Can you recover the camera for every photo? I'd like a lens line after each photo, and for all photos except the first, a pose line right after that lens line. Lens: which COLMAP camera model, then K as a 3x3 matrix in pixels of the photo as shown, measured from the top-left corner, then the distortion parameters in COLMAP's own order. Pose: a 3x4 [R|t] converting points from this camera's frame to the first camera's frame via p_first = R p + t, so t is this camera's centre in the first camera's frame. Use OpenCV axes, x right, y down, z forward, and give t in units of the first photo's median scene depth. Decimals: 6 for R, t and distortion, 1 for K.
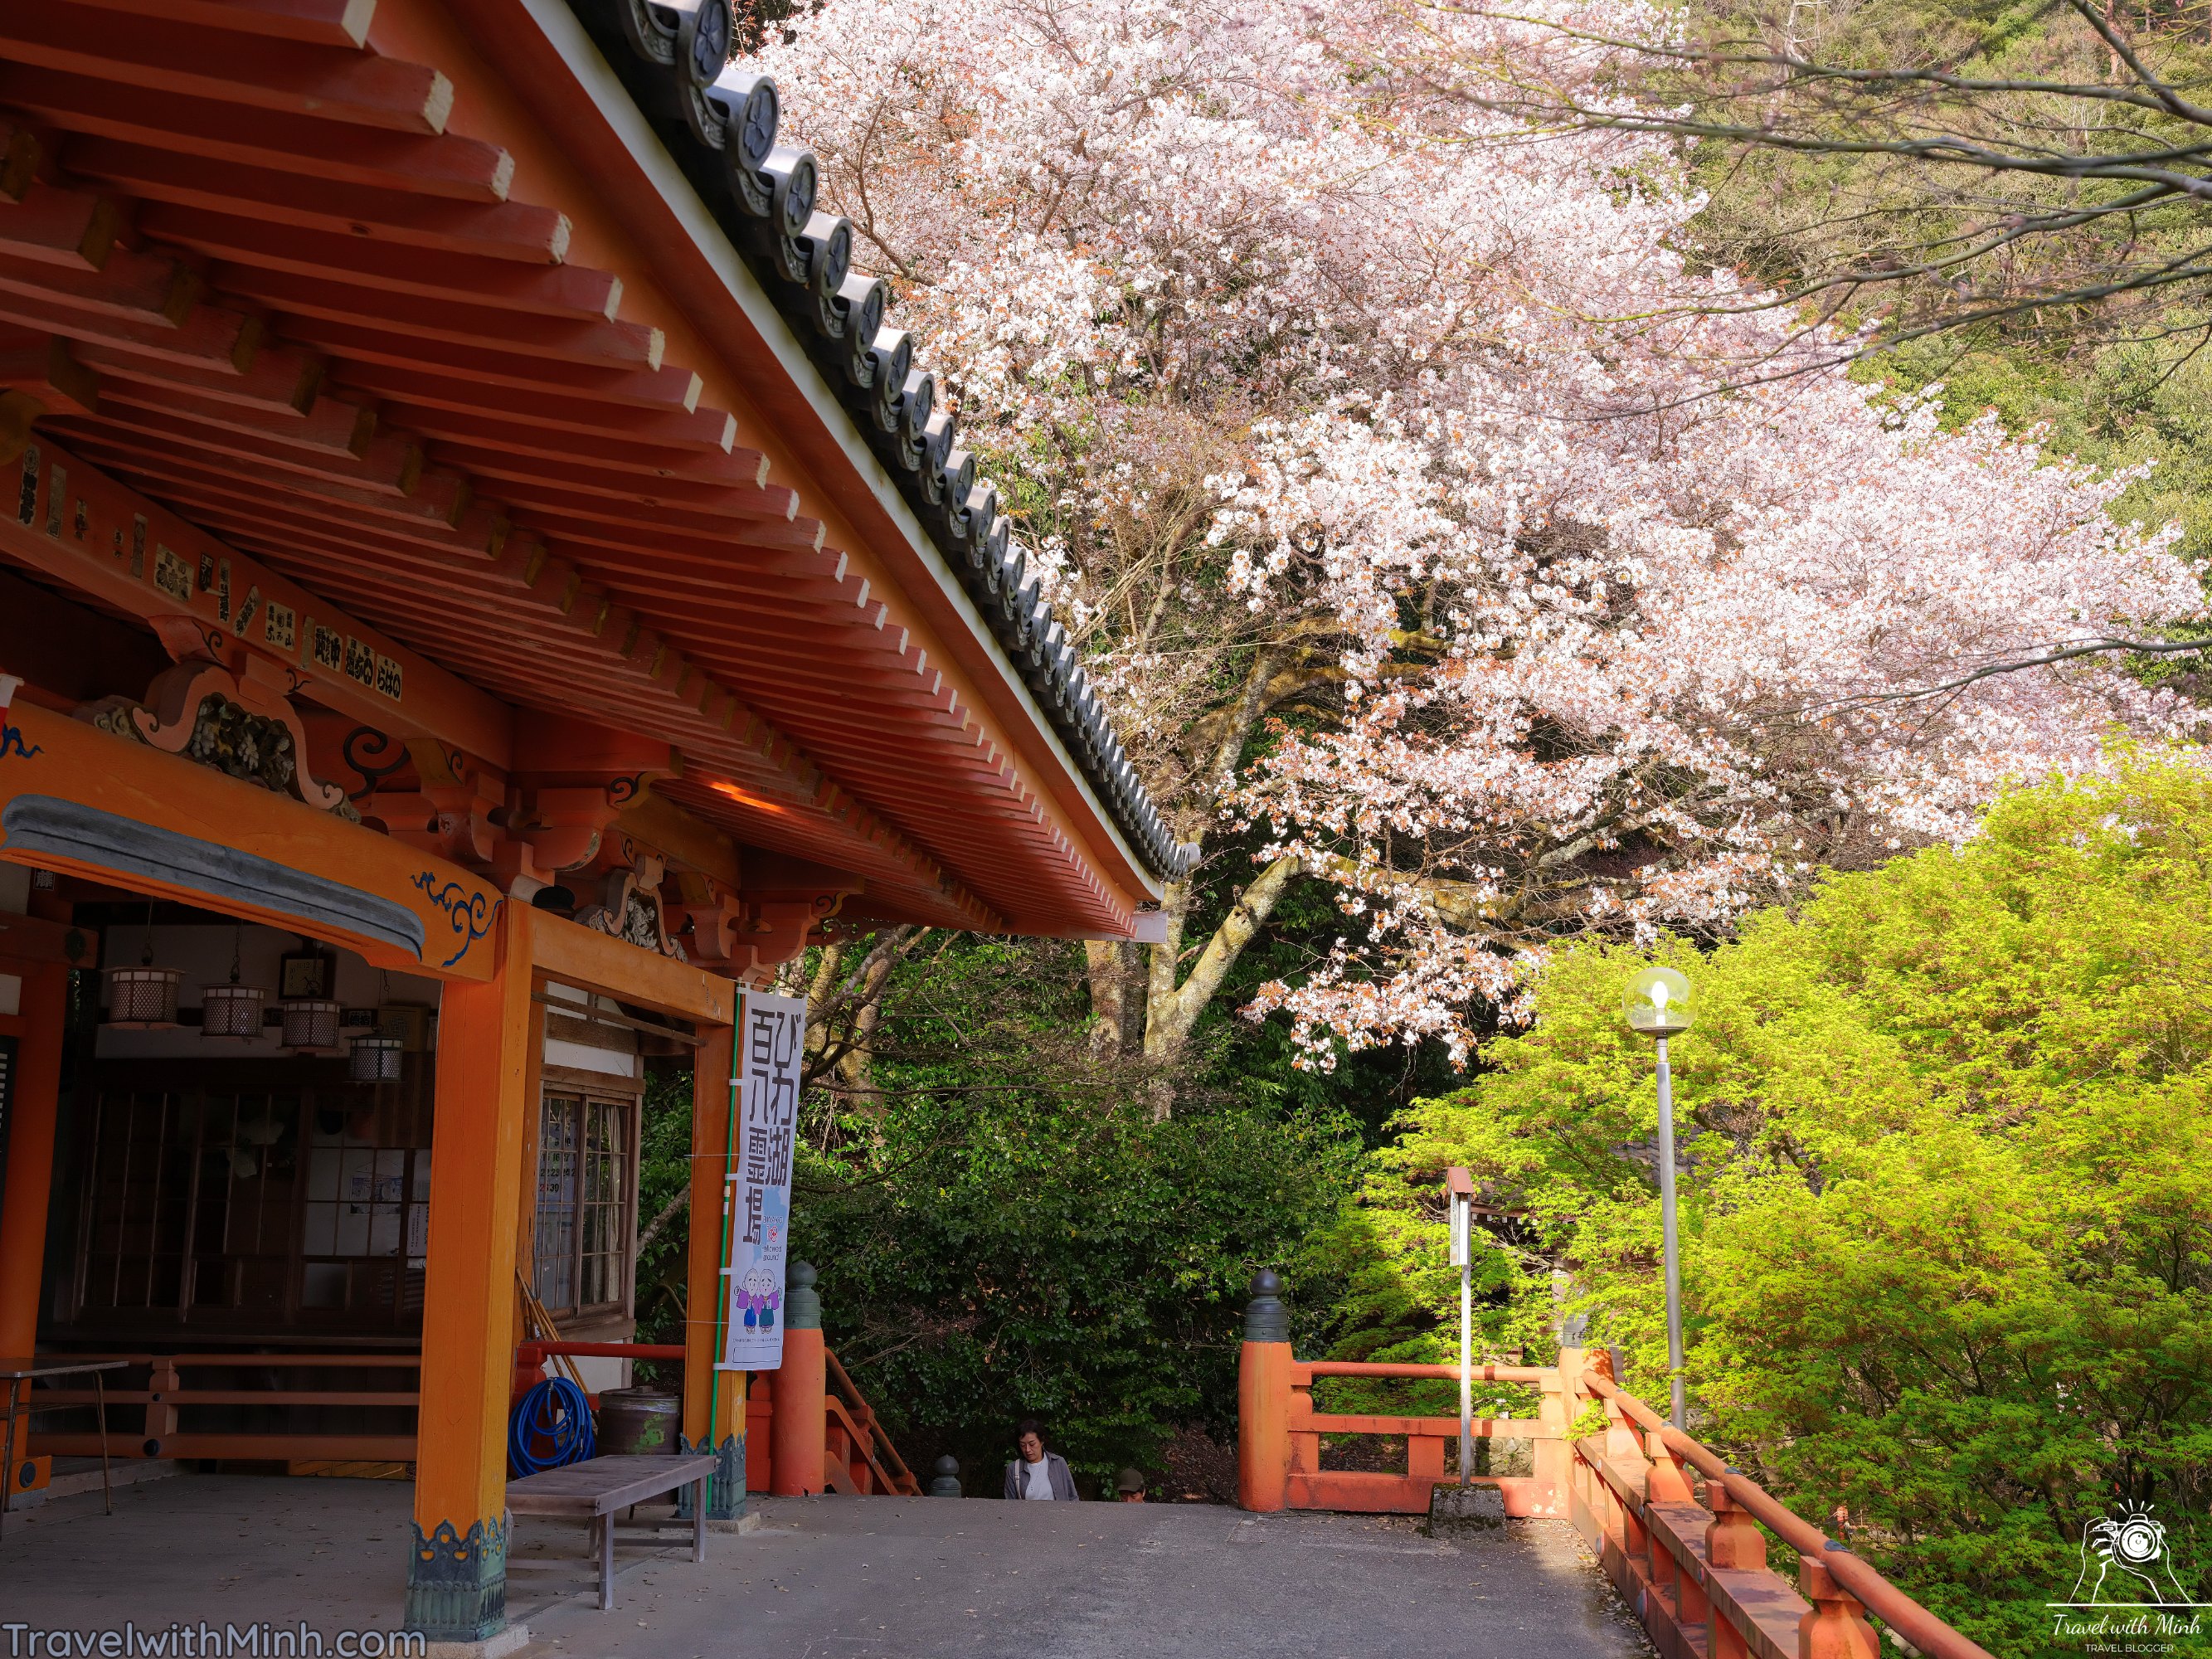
lens RADIAL K [[2311.5, 0, 1102.0], [0, 2311.5, 835.0], [0, 0, 1]] dist [-0.024913, 0.172877]
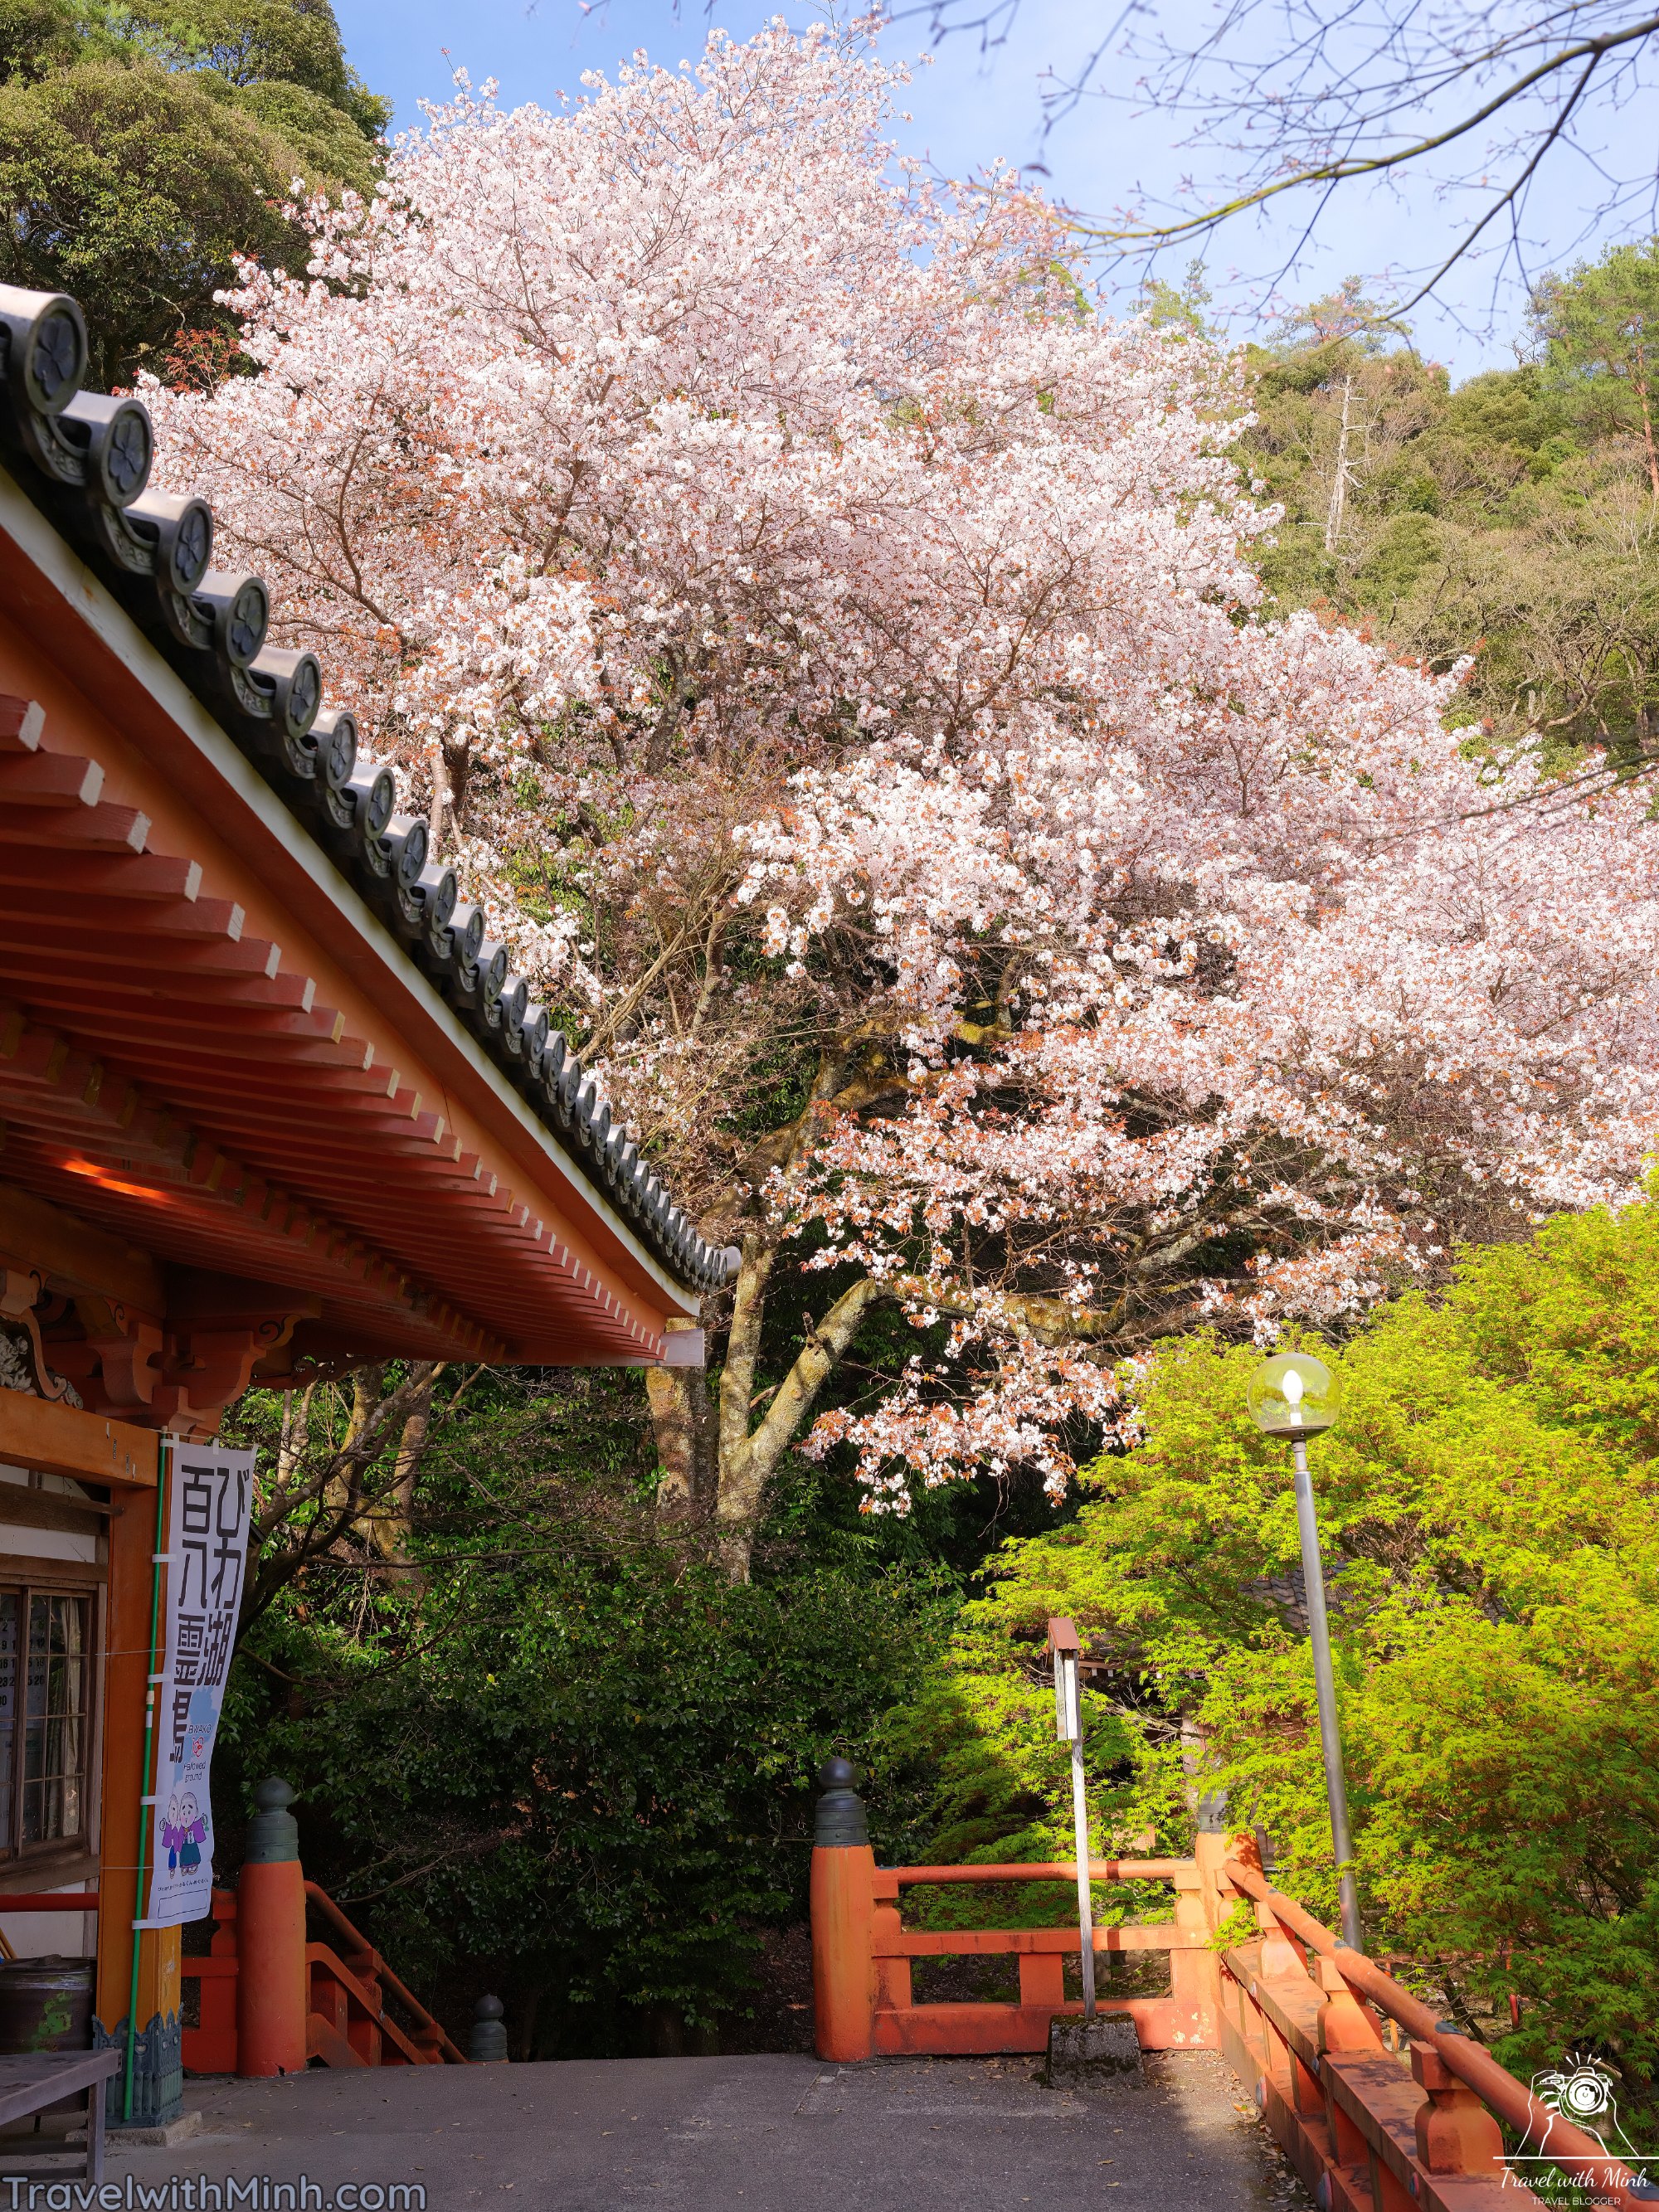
lens RADIAL K [[2291.5, 0, 831.3], [0, 2291.5, 1100.3], [0, 0, 1]] dist [-0.019288, 0.058963]
pose [[0.997616, -0.040282, 0.056034, 0.030154], [0.045020, 0.995274, -0.086040, 0.023331], [-0.052303, 0.088357, 0.994715, 0.154979]]
